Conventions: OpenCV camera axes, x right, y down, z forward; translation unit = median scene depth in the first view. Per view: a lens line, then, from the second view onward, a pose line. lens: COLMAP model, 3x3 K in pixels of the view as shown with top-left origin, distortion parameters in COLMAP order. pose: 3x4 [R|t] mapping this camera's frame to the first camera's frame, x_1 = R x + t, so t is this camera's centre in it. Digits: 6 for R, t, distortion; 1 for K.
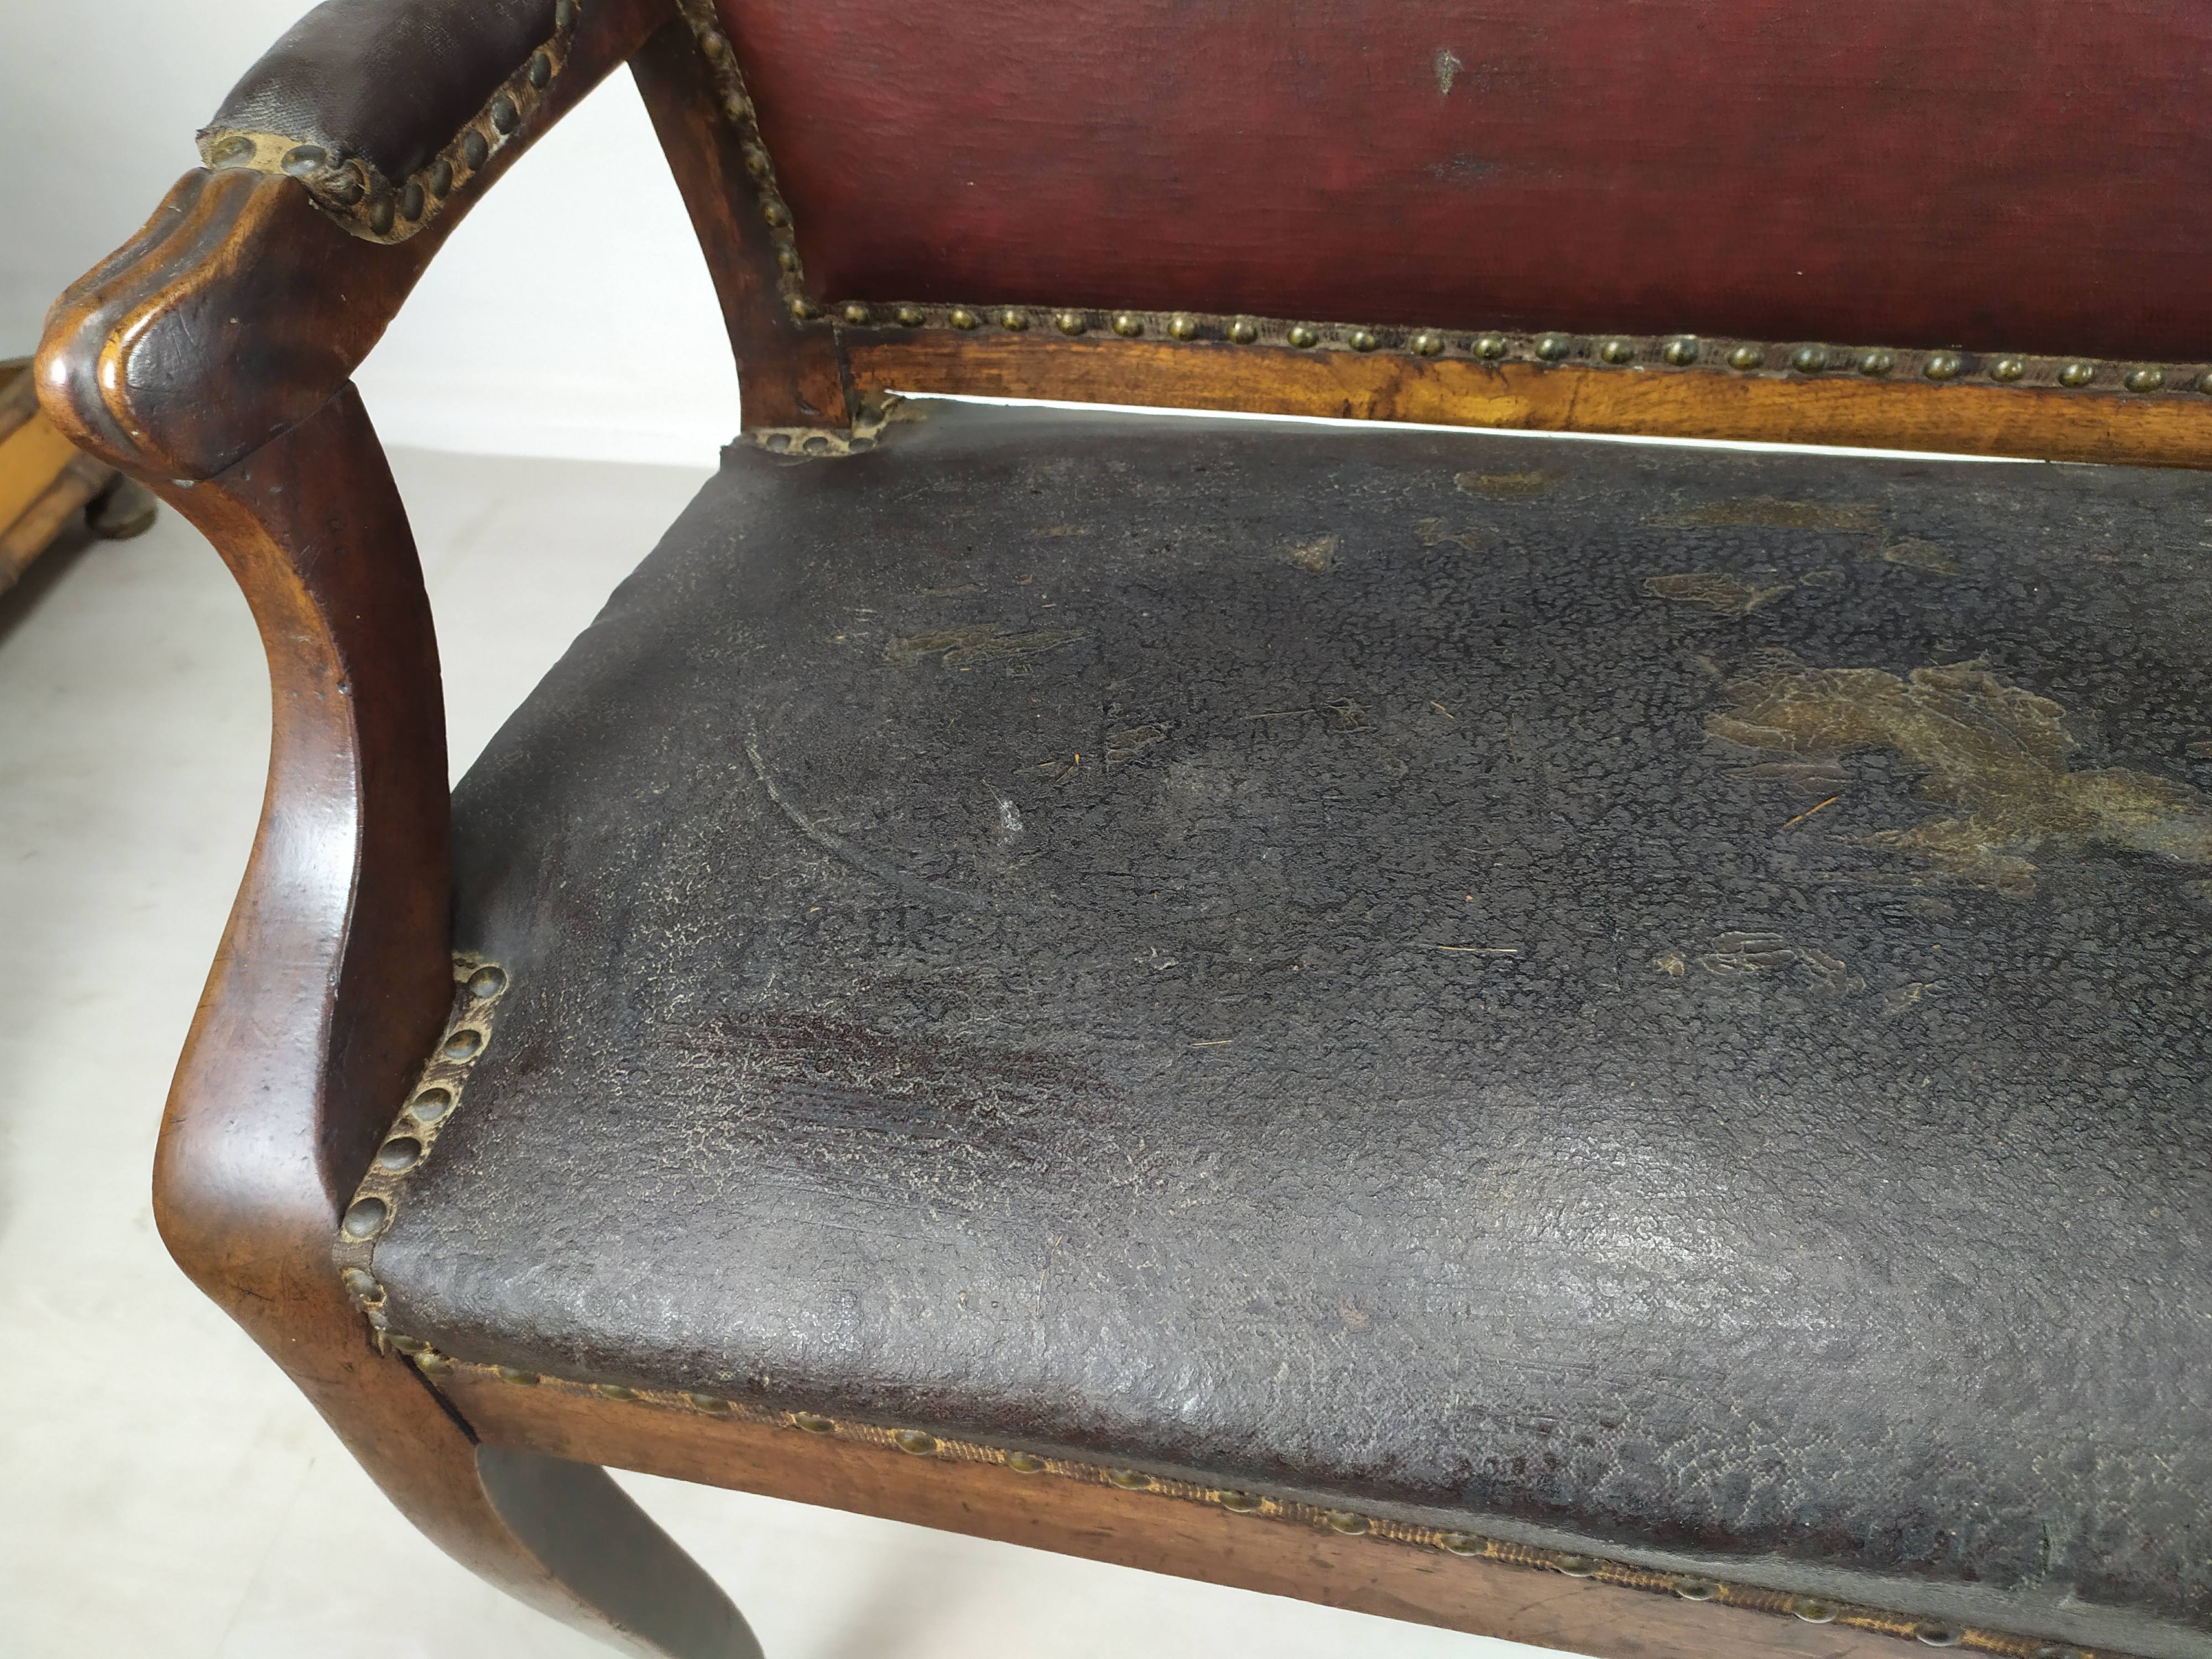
lens RADIAL K [[1677.8, 0, 1113.2], [0, 1677.8, 835.8], [0, 0, 1]] dist [0.036359, -0.047985]
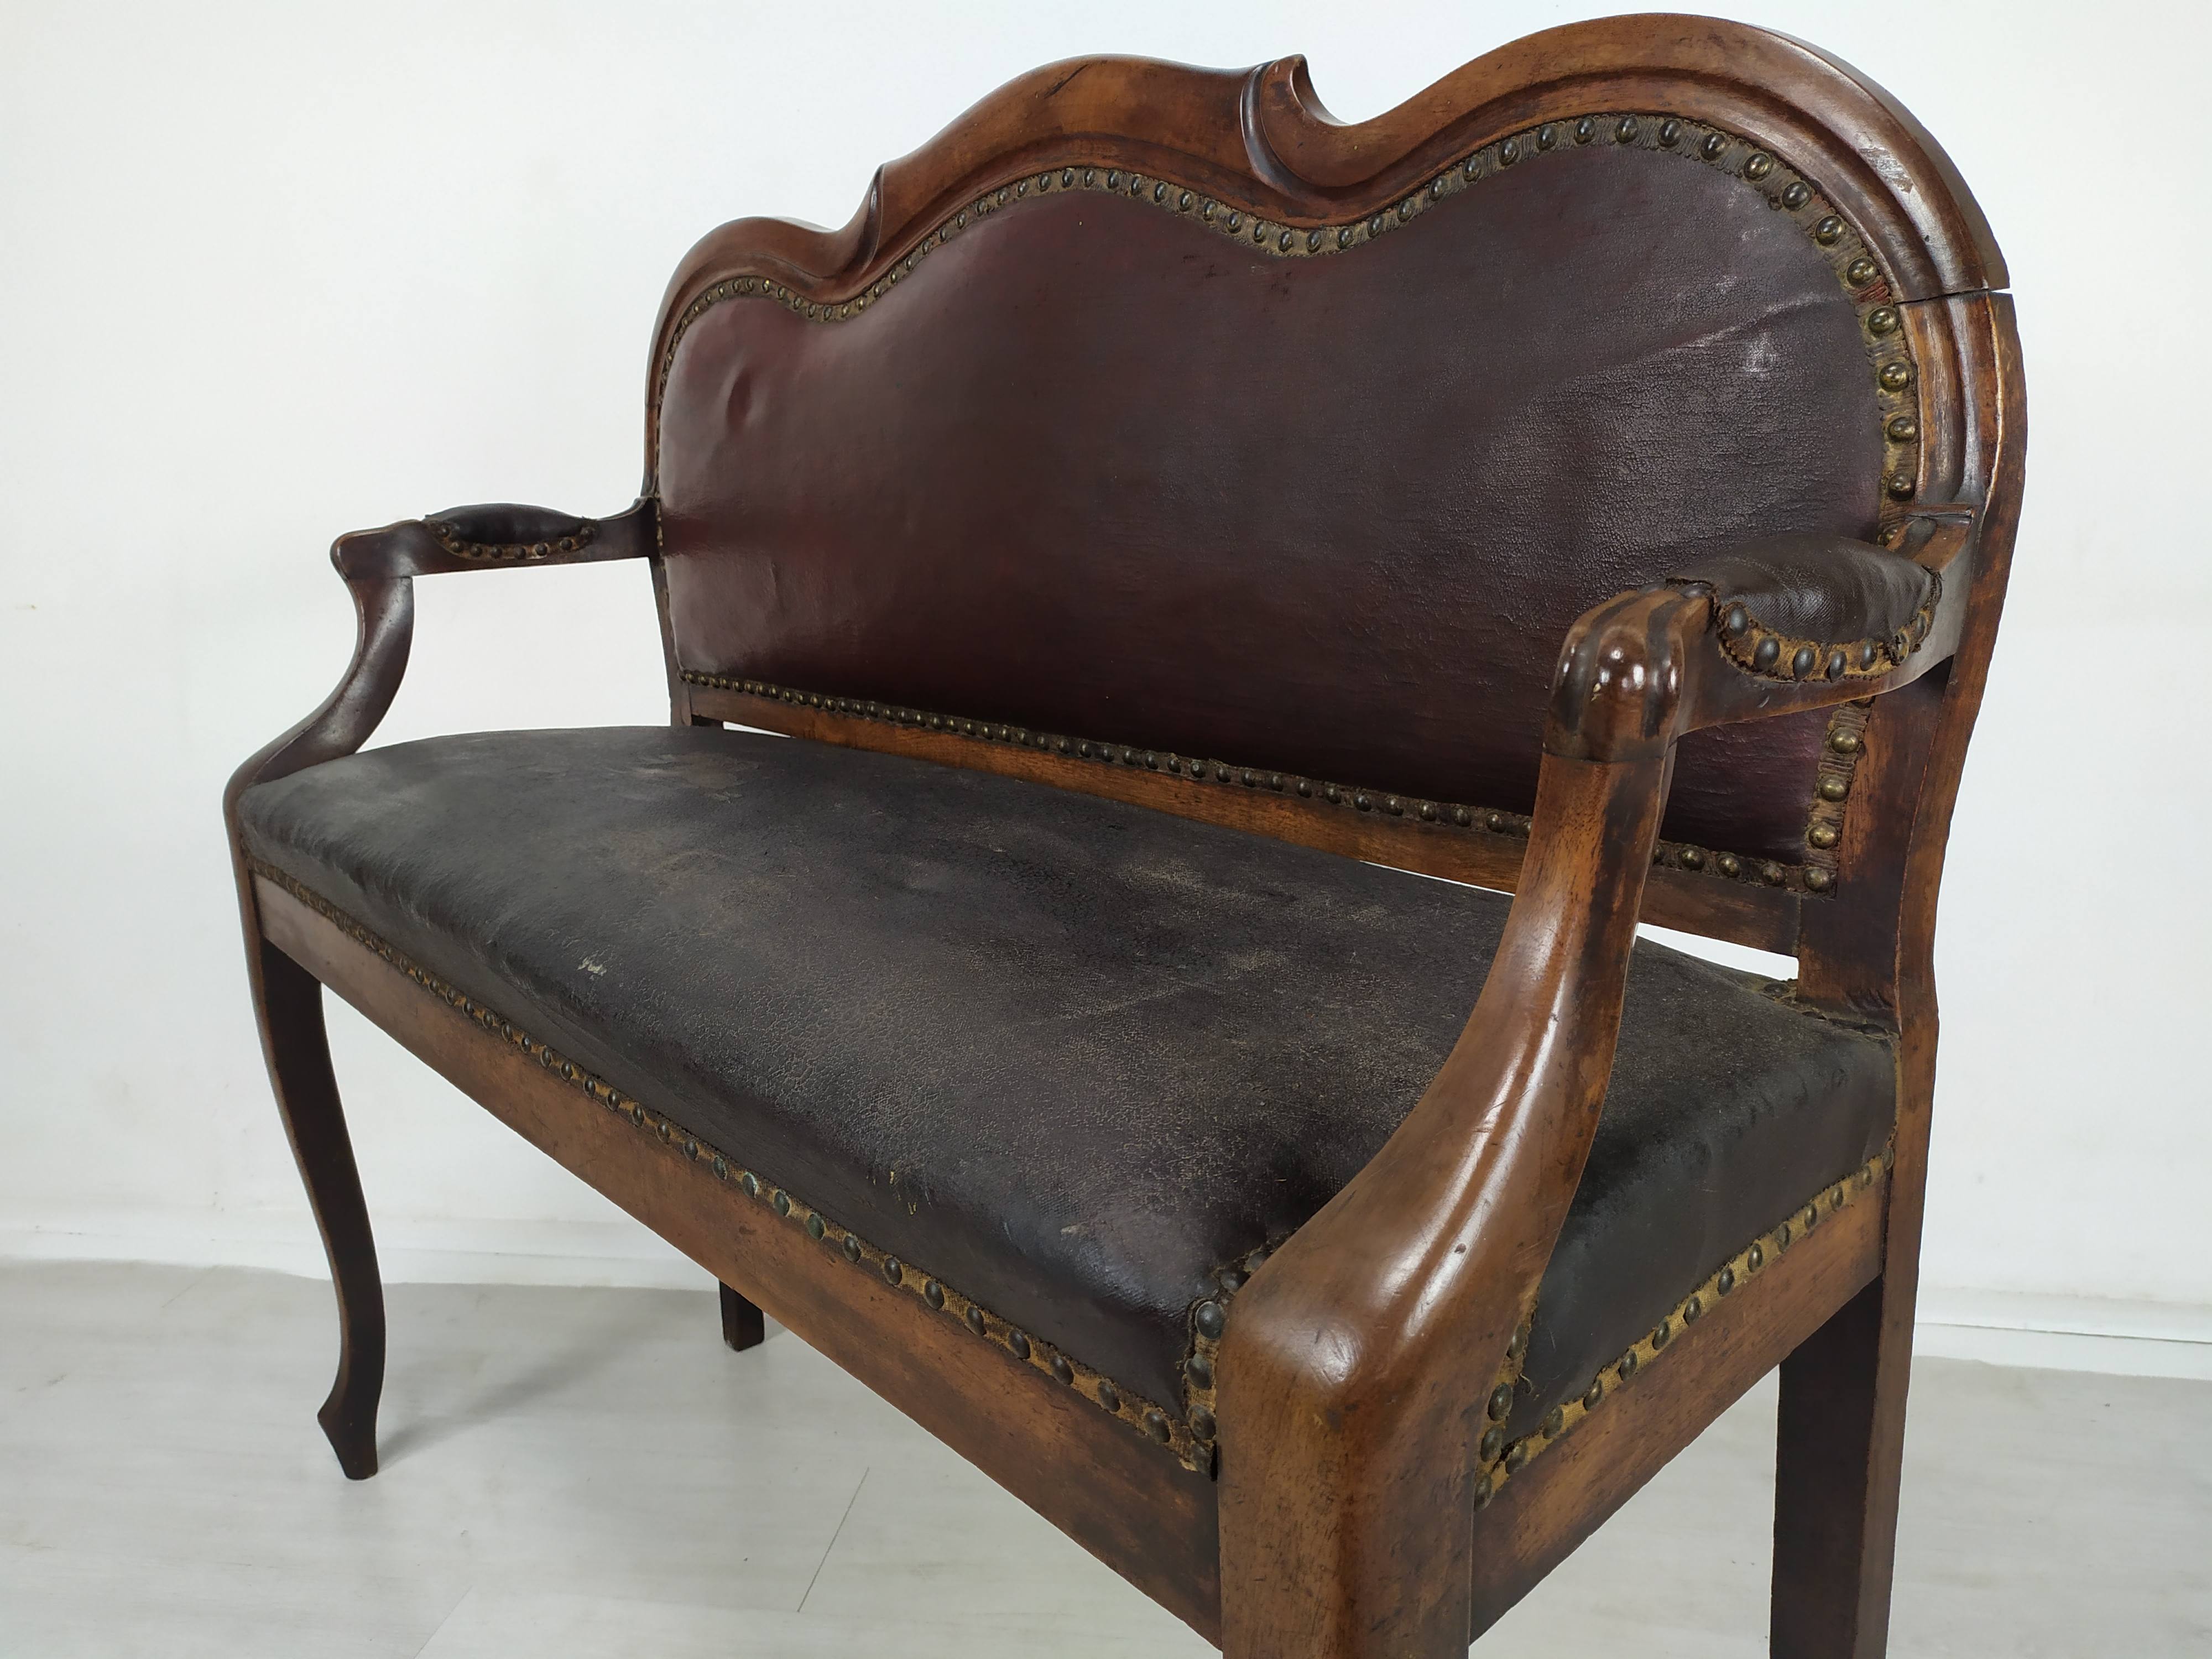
lens RADIAL K [[1677.8, 0, 1107.2], [0, 1677.8, 832.4], [0, 0, 1]] dist [0.036359, -0.047985]
pose [[0.778048, 0.168023, -0.605318, 2.007166], [-0.466844, 0.799405, -0.378163, 0.554458], [0.420355, 0.576818, 0.700416, -0.344802]]
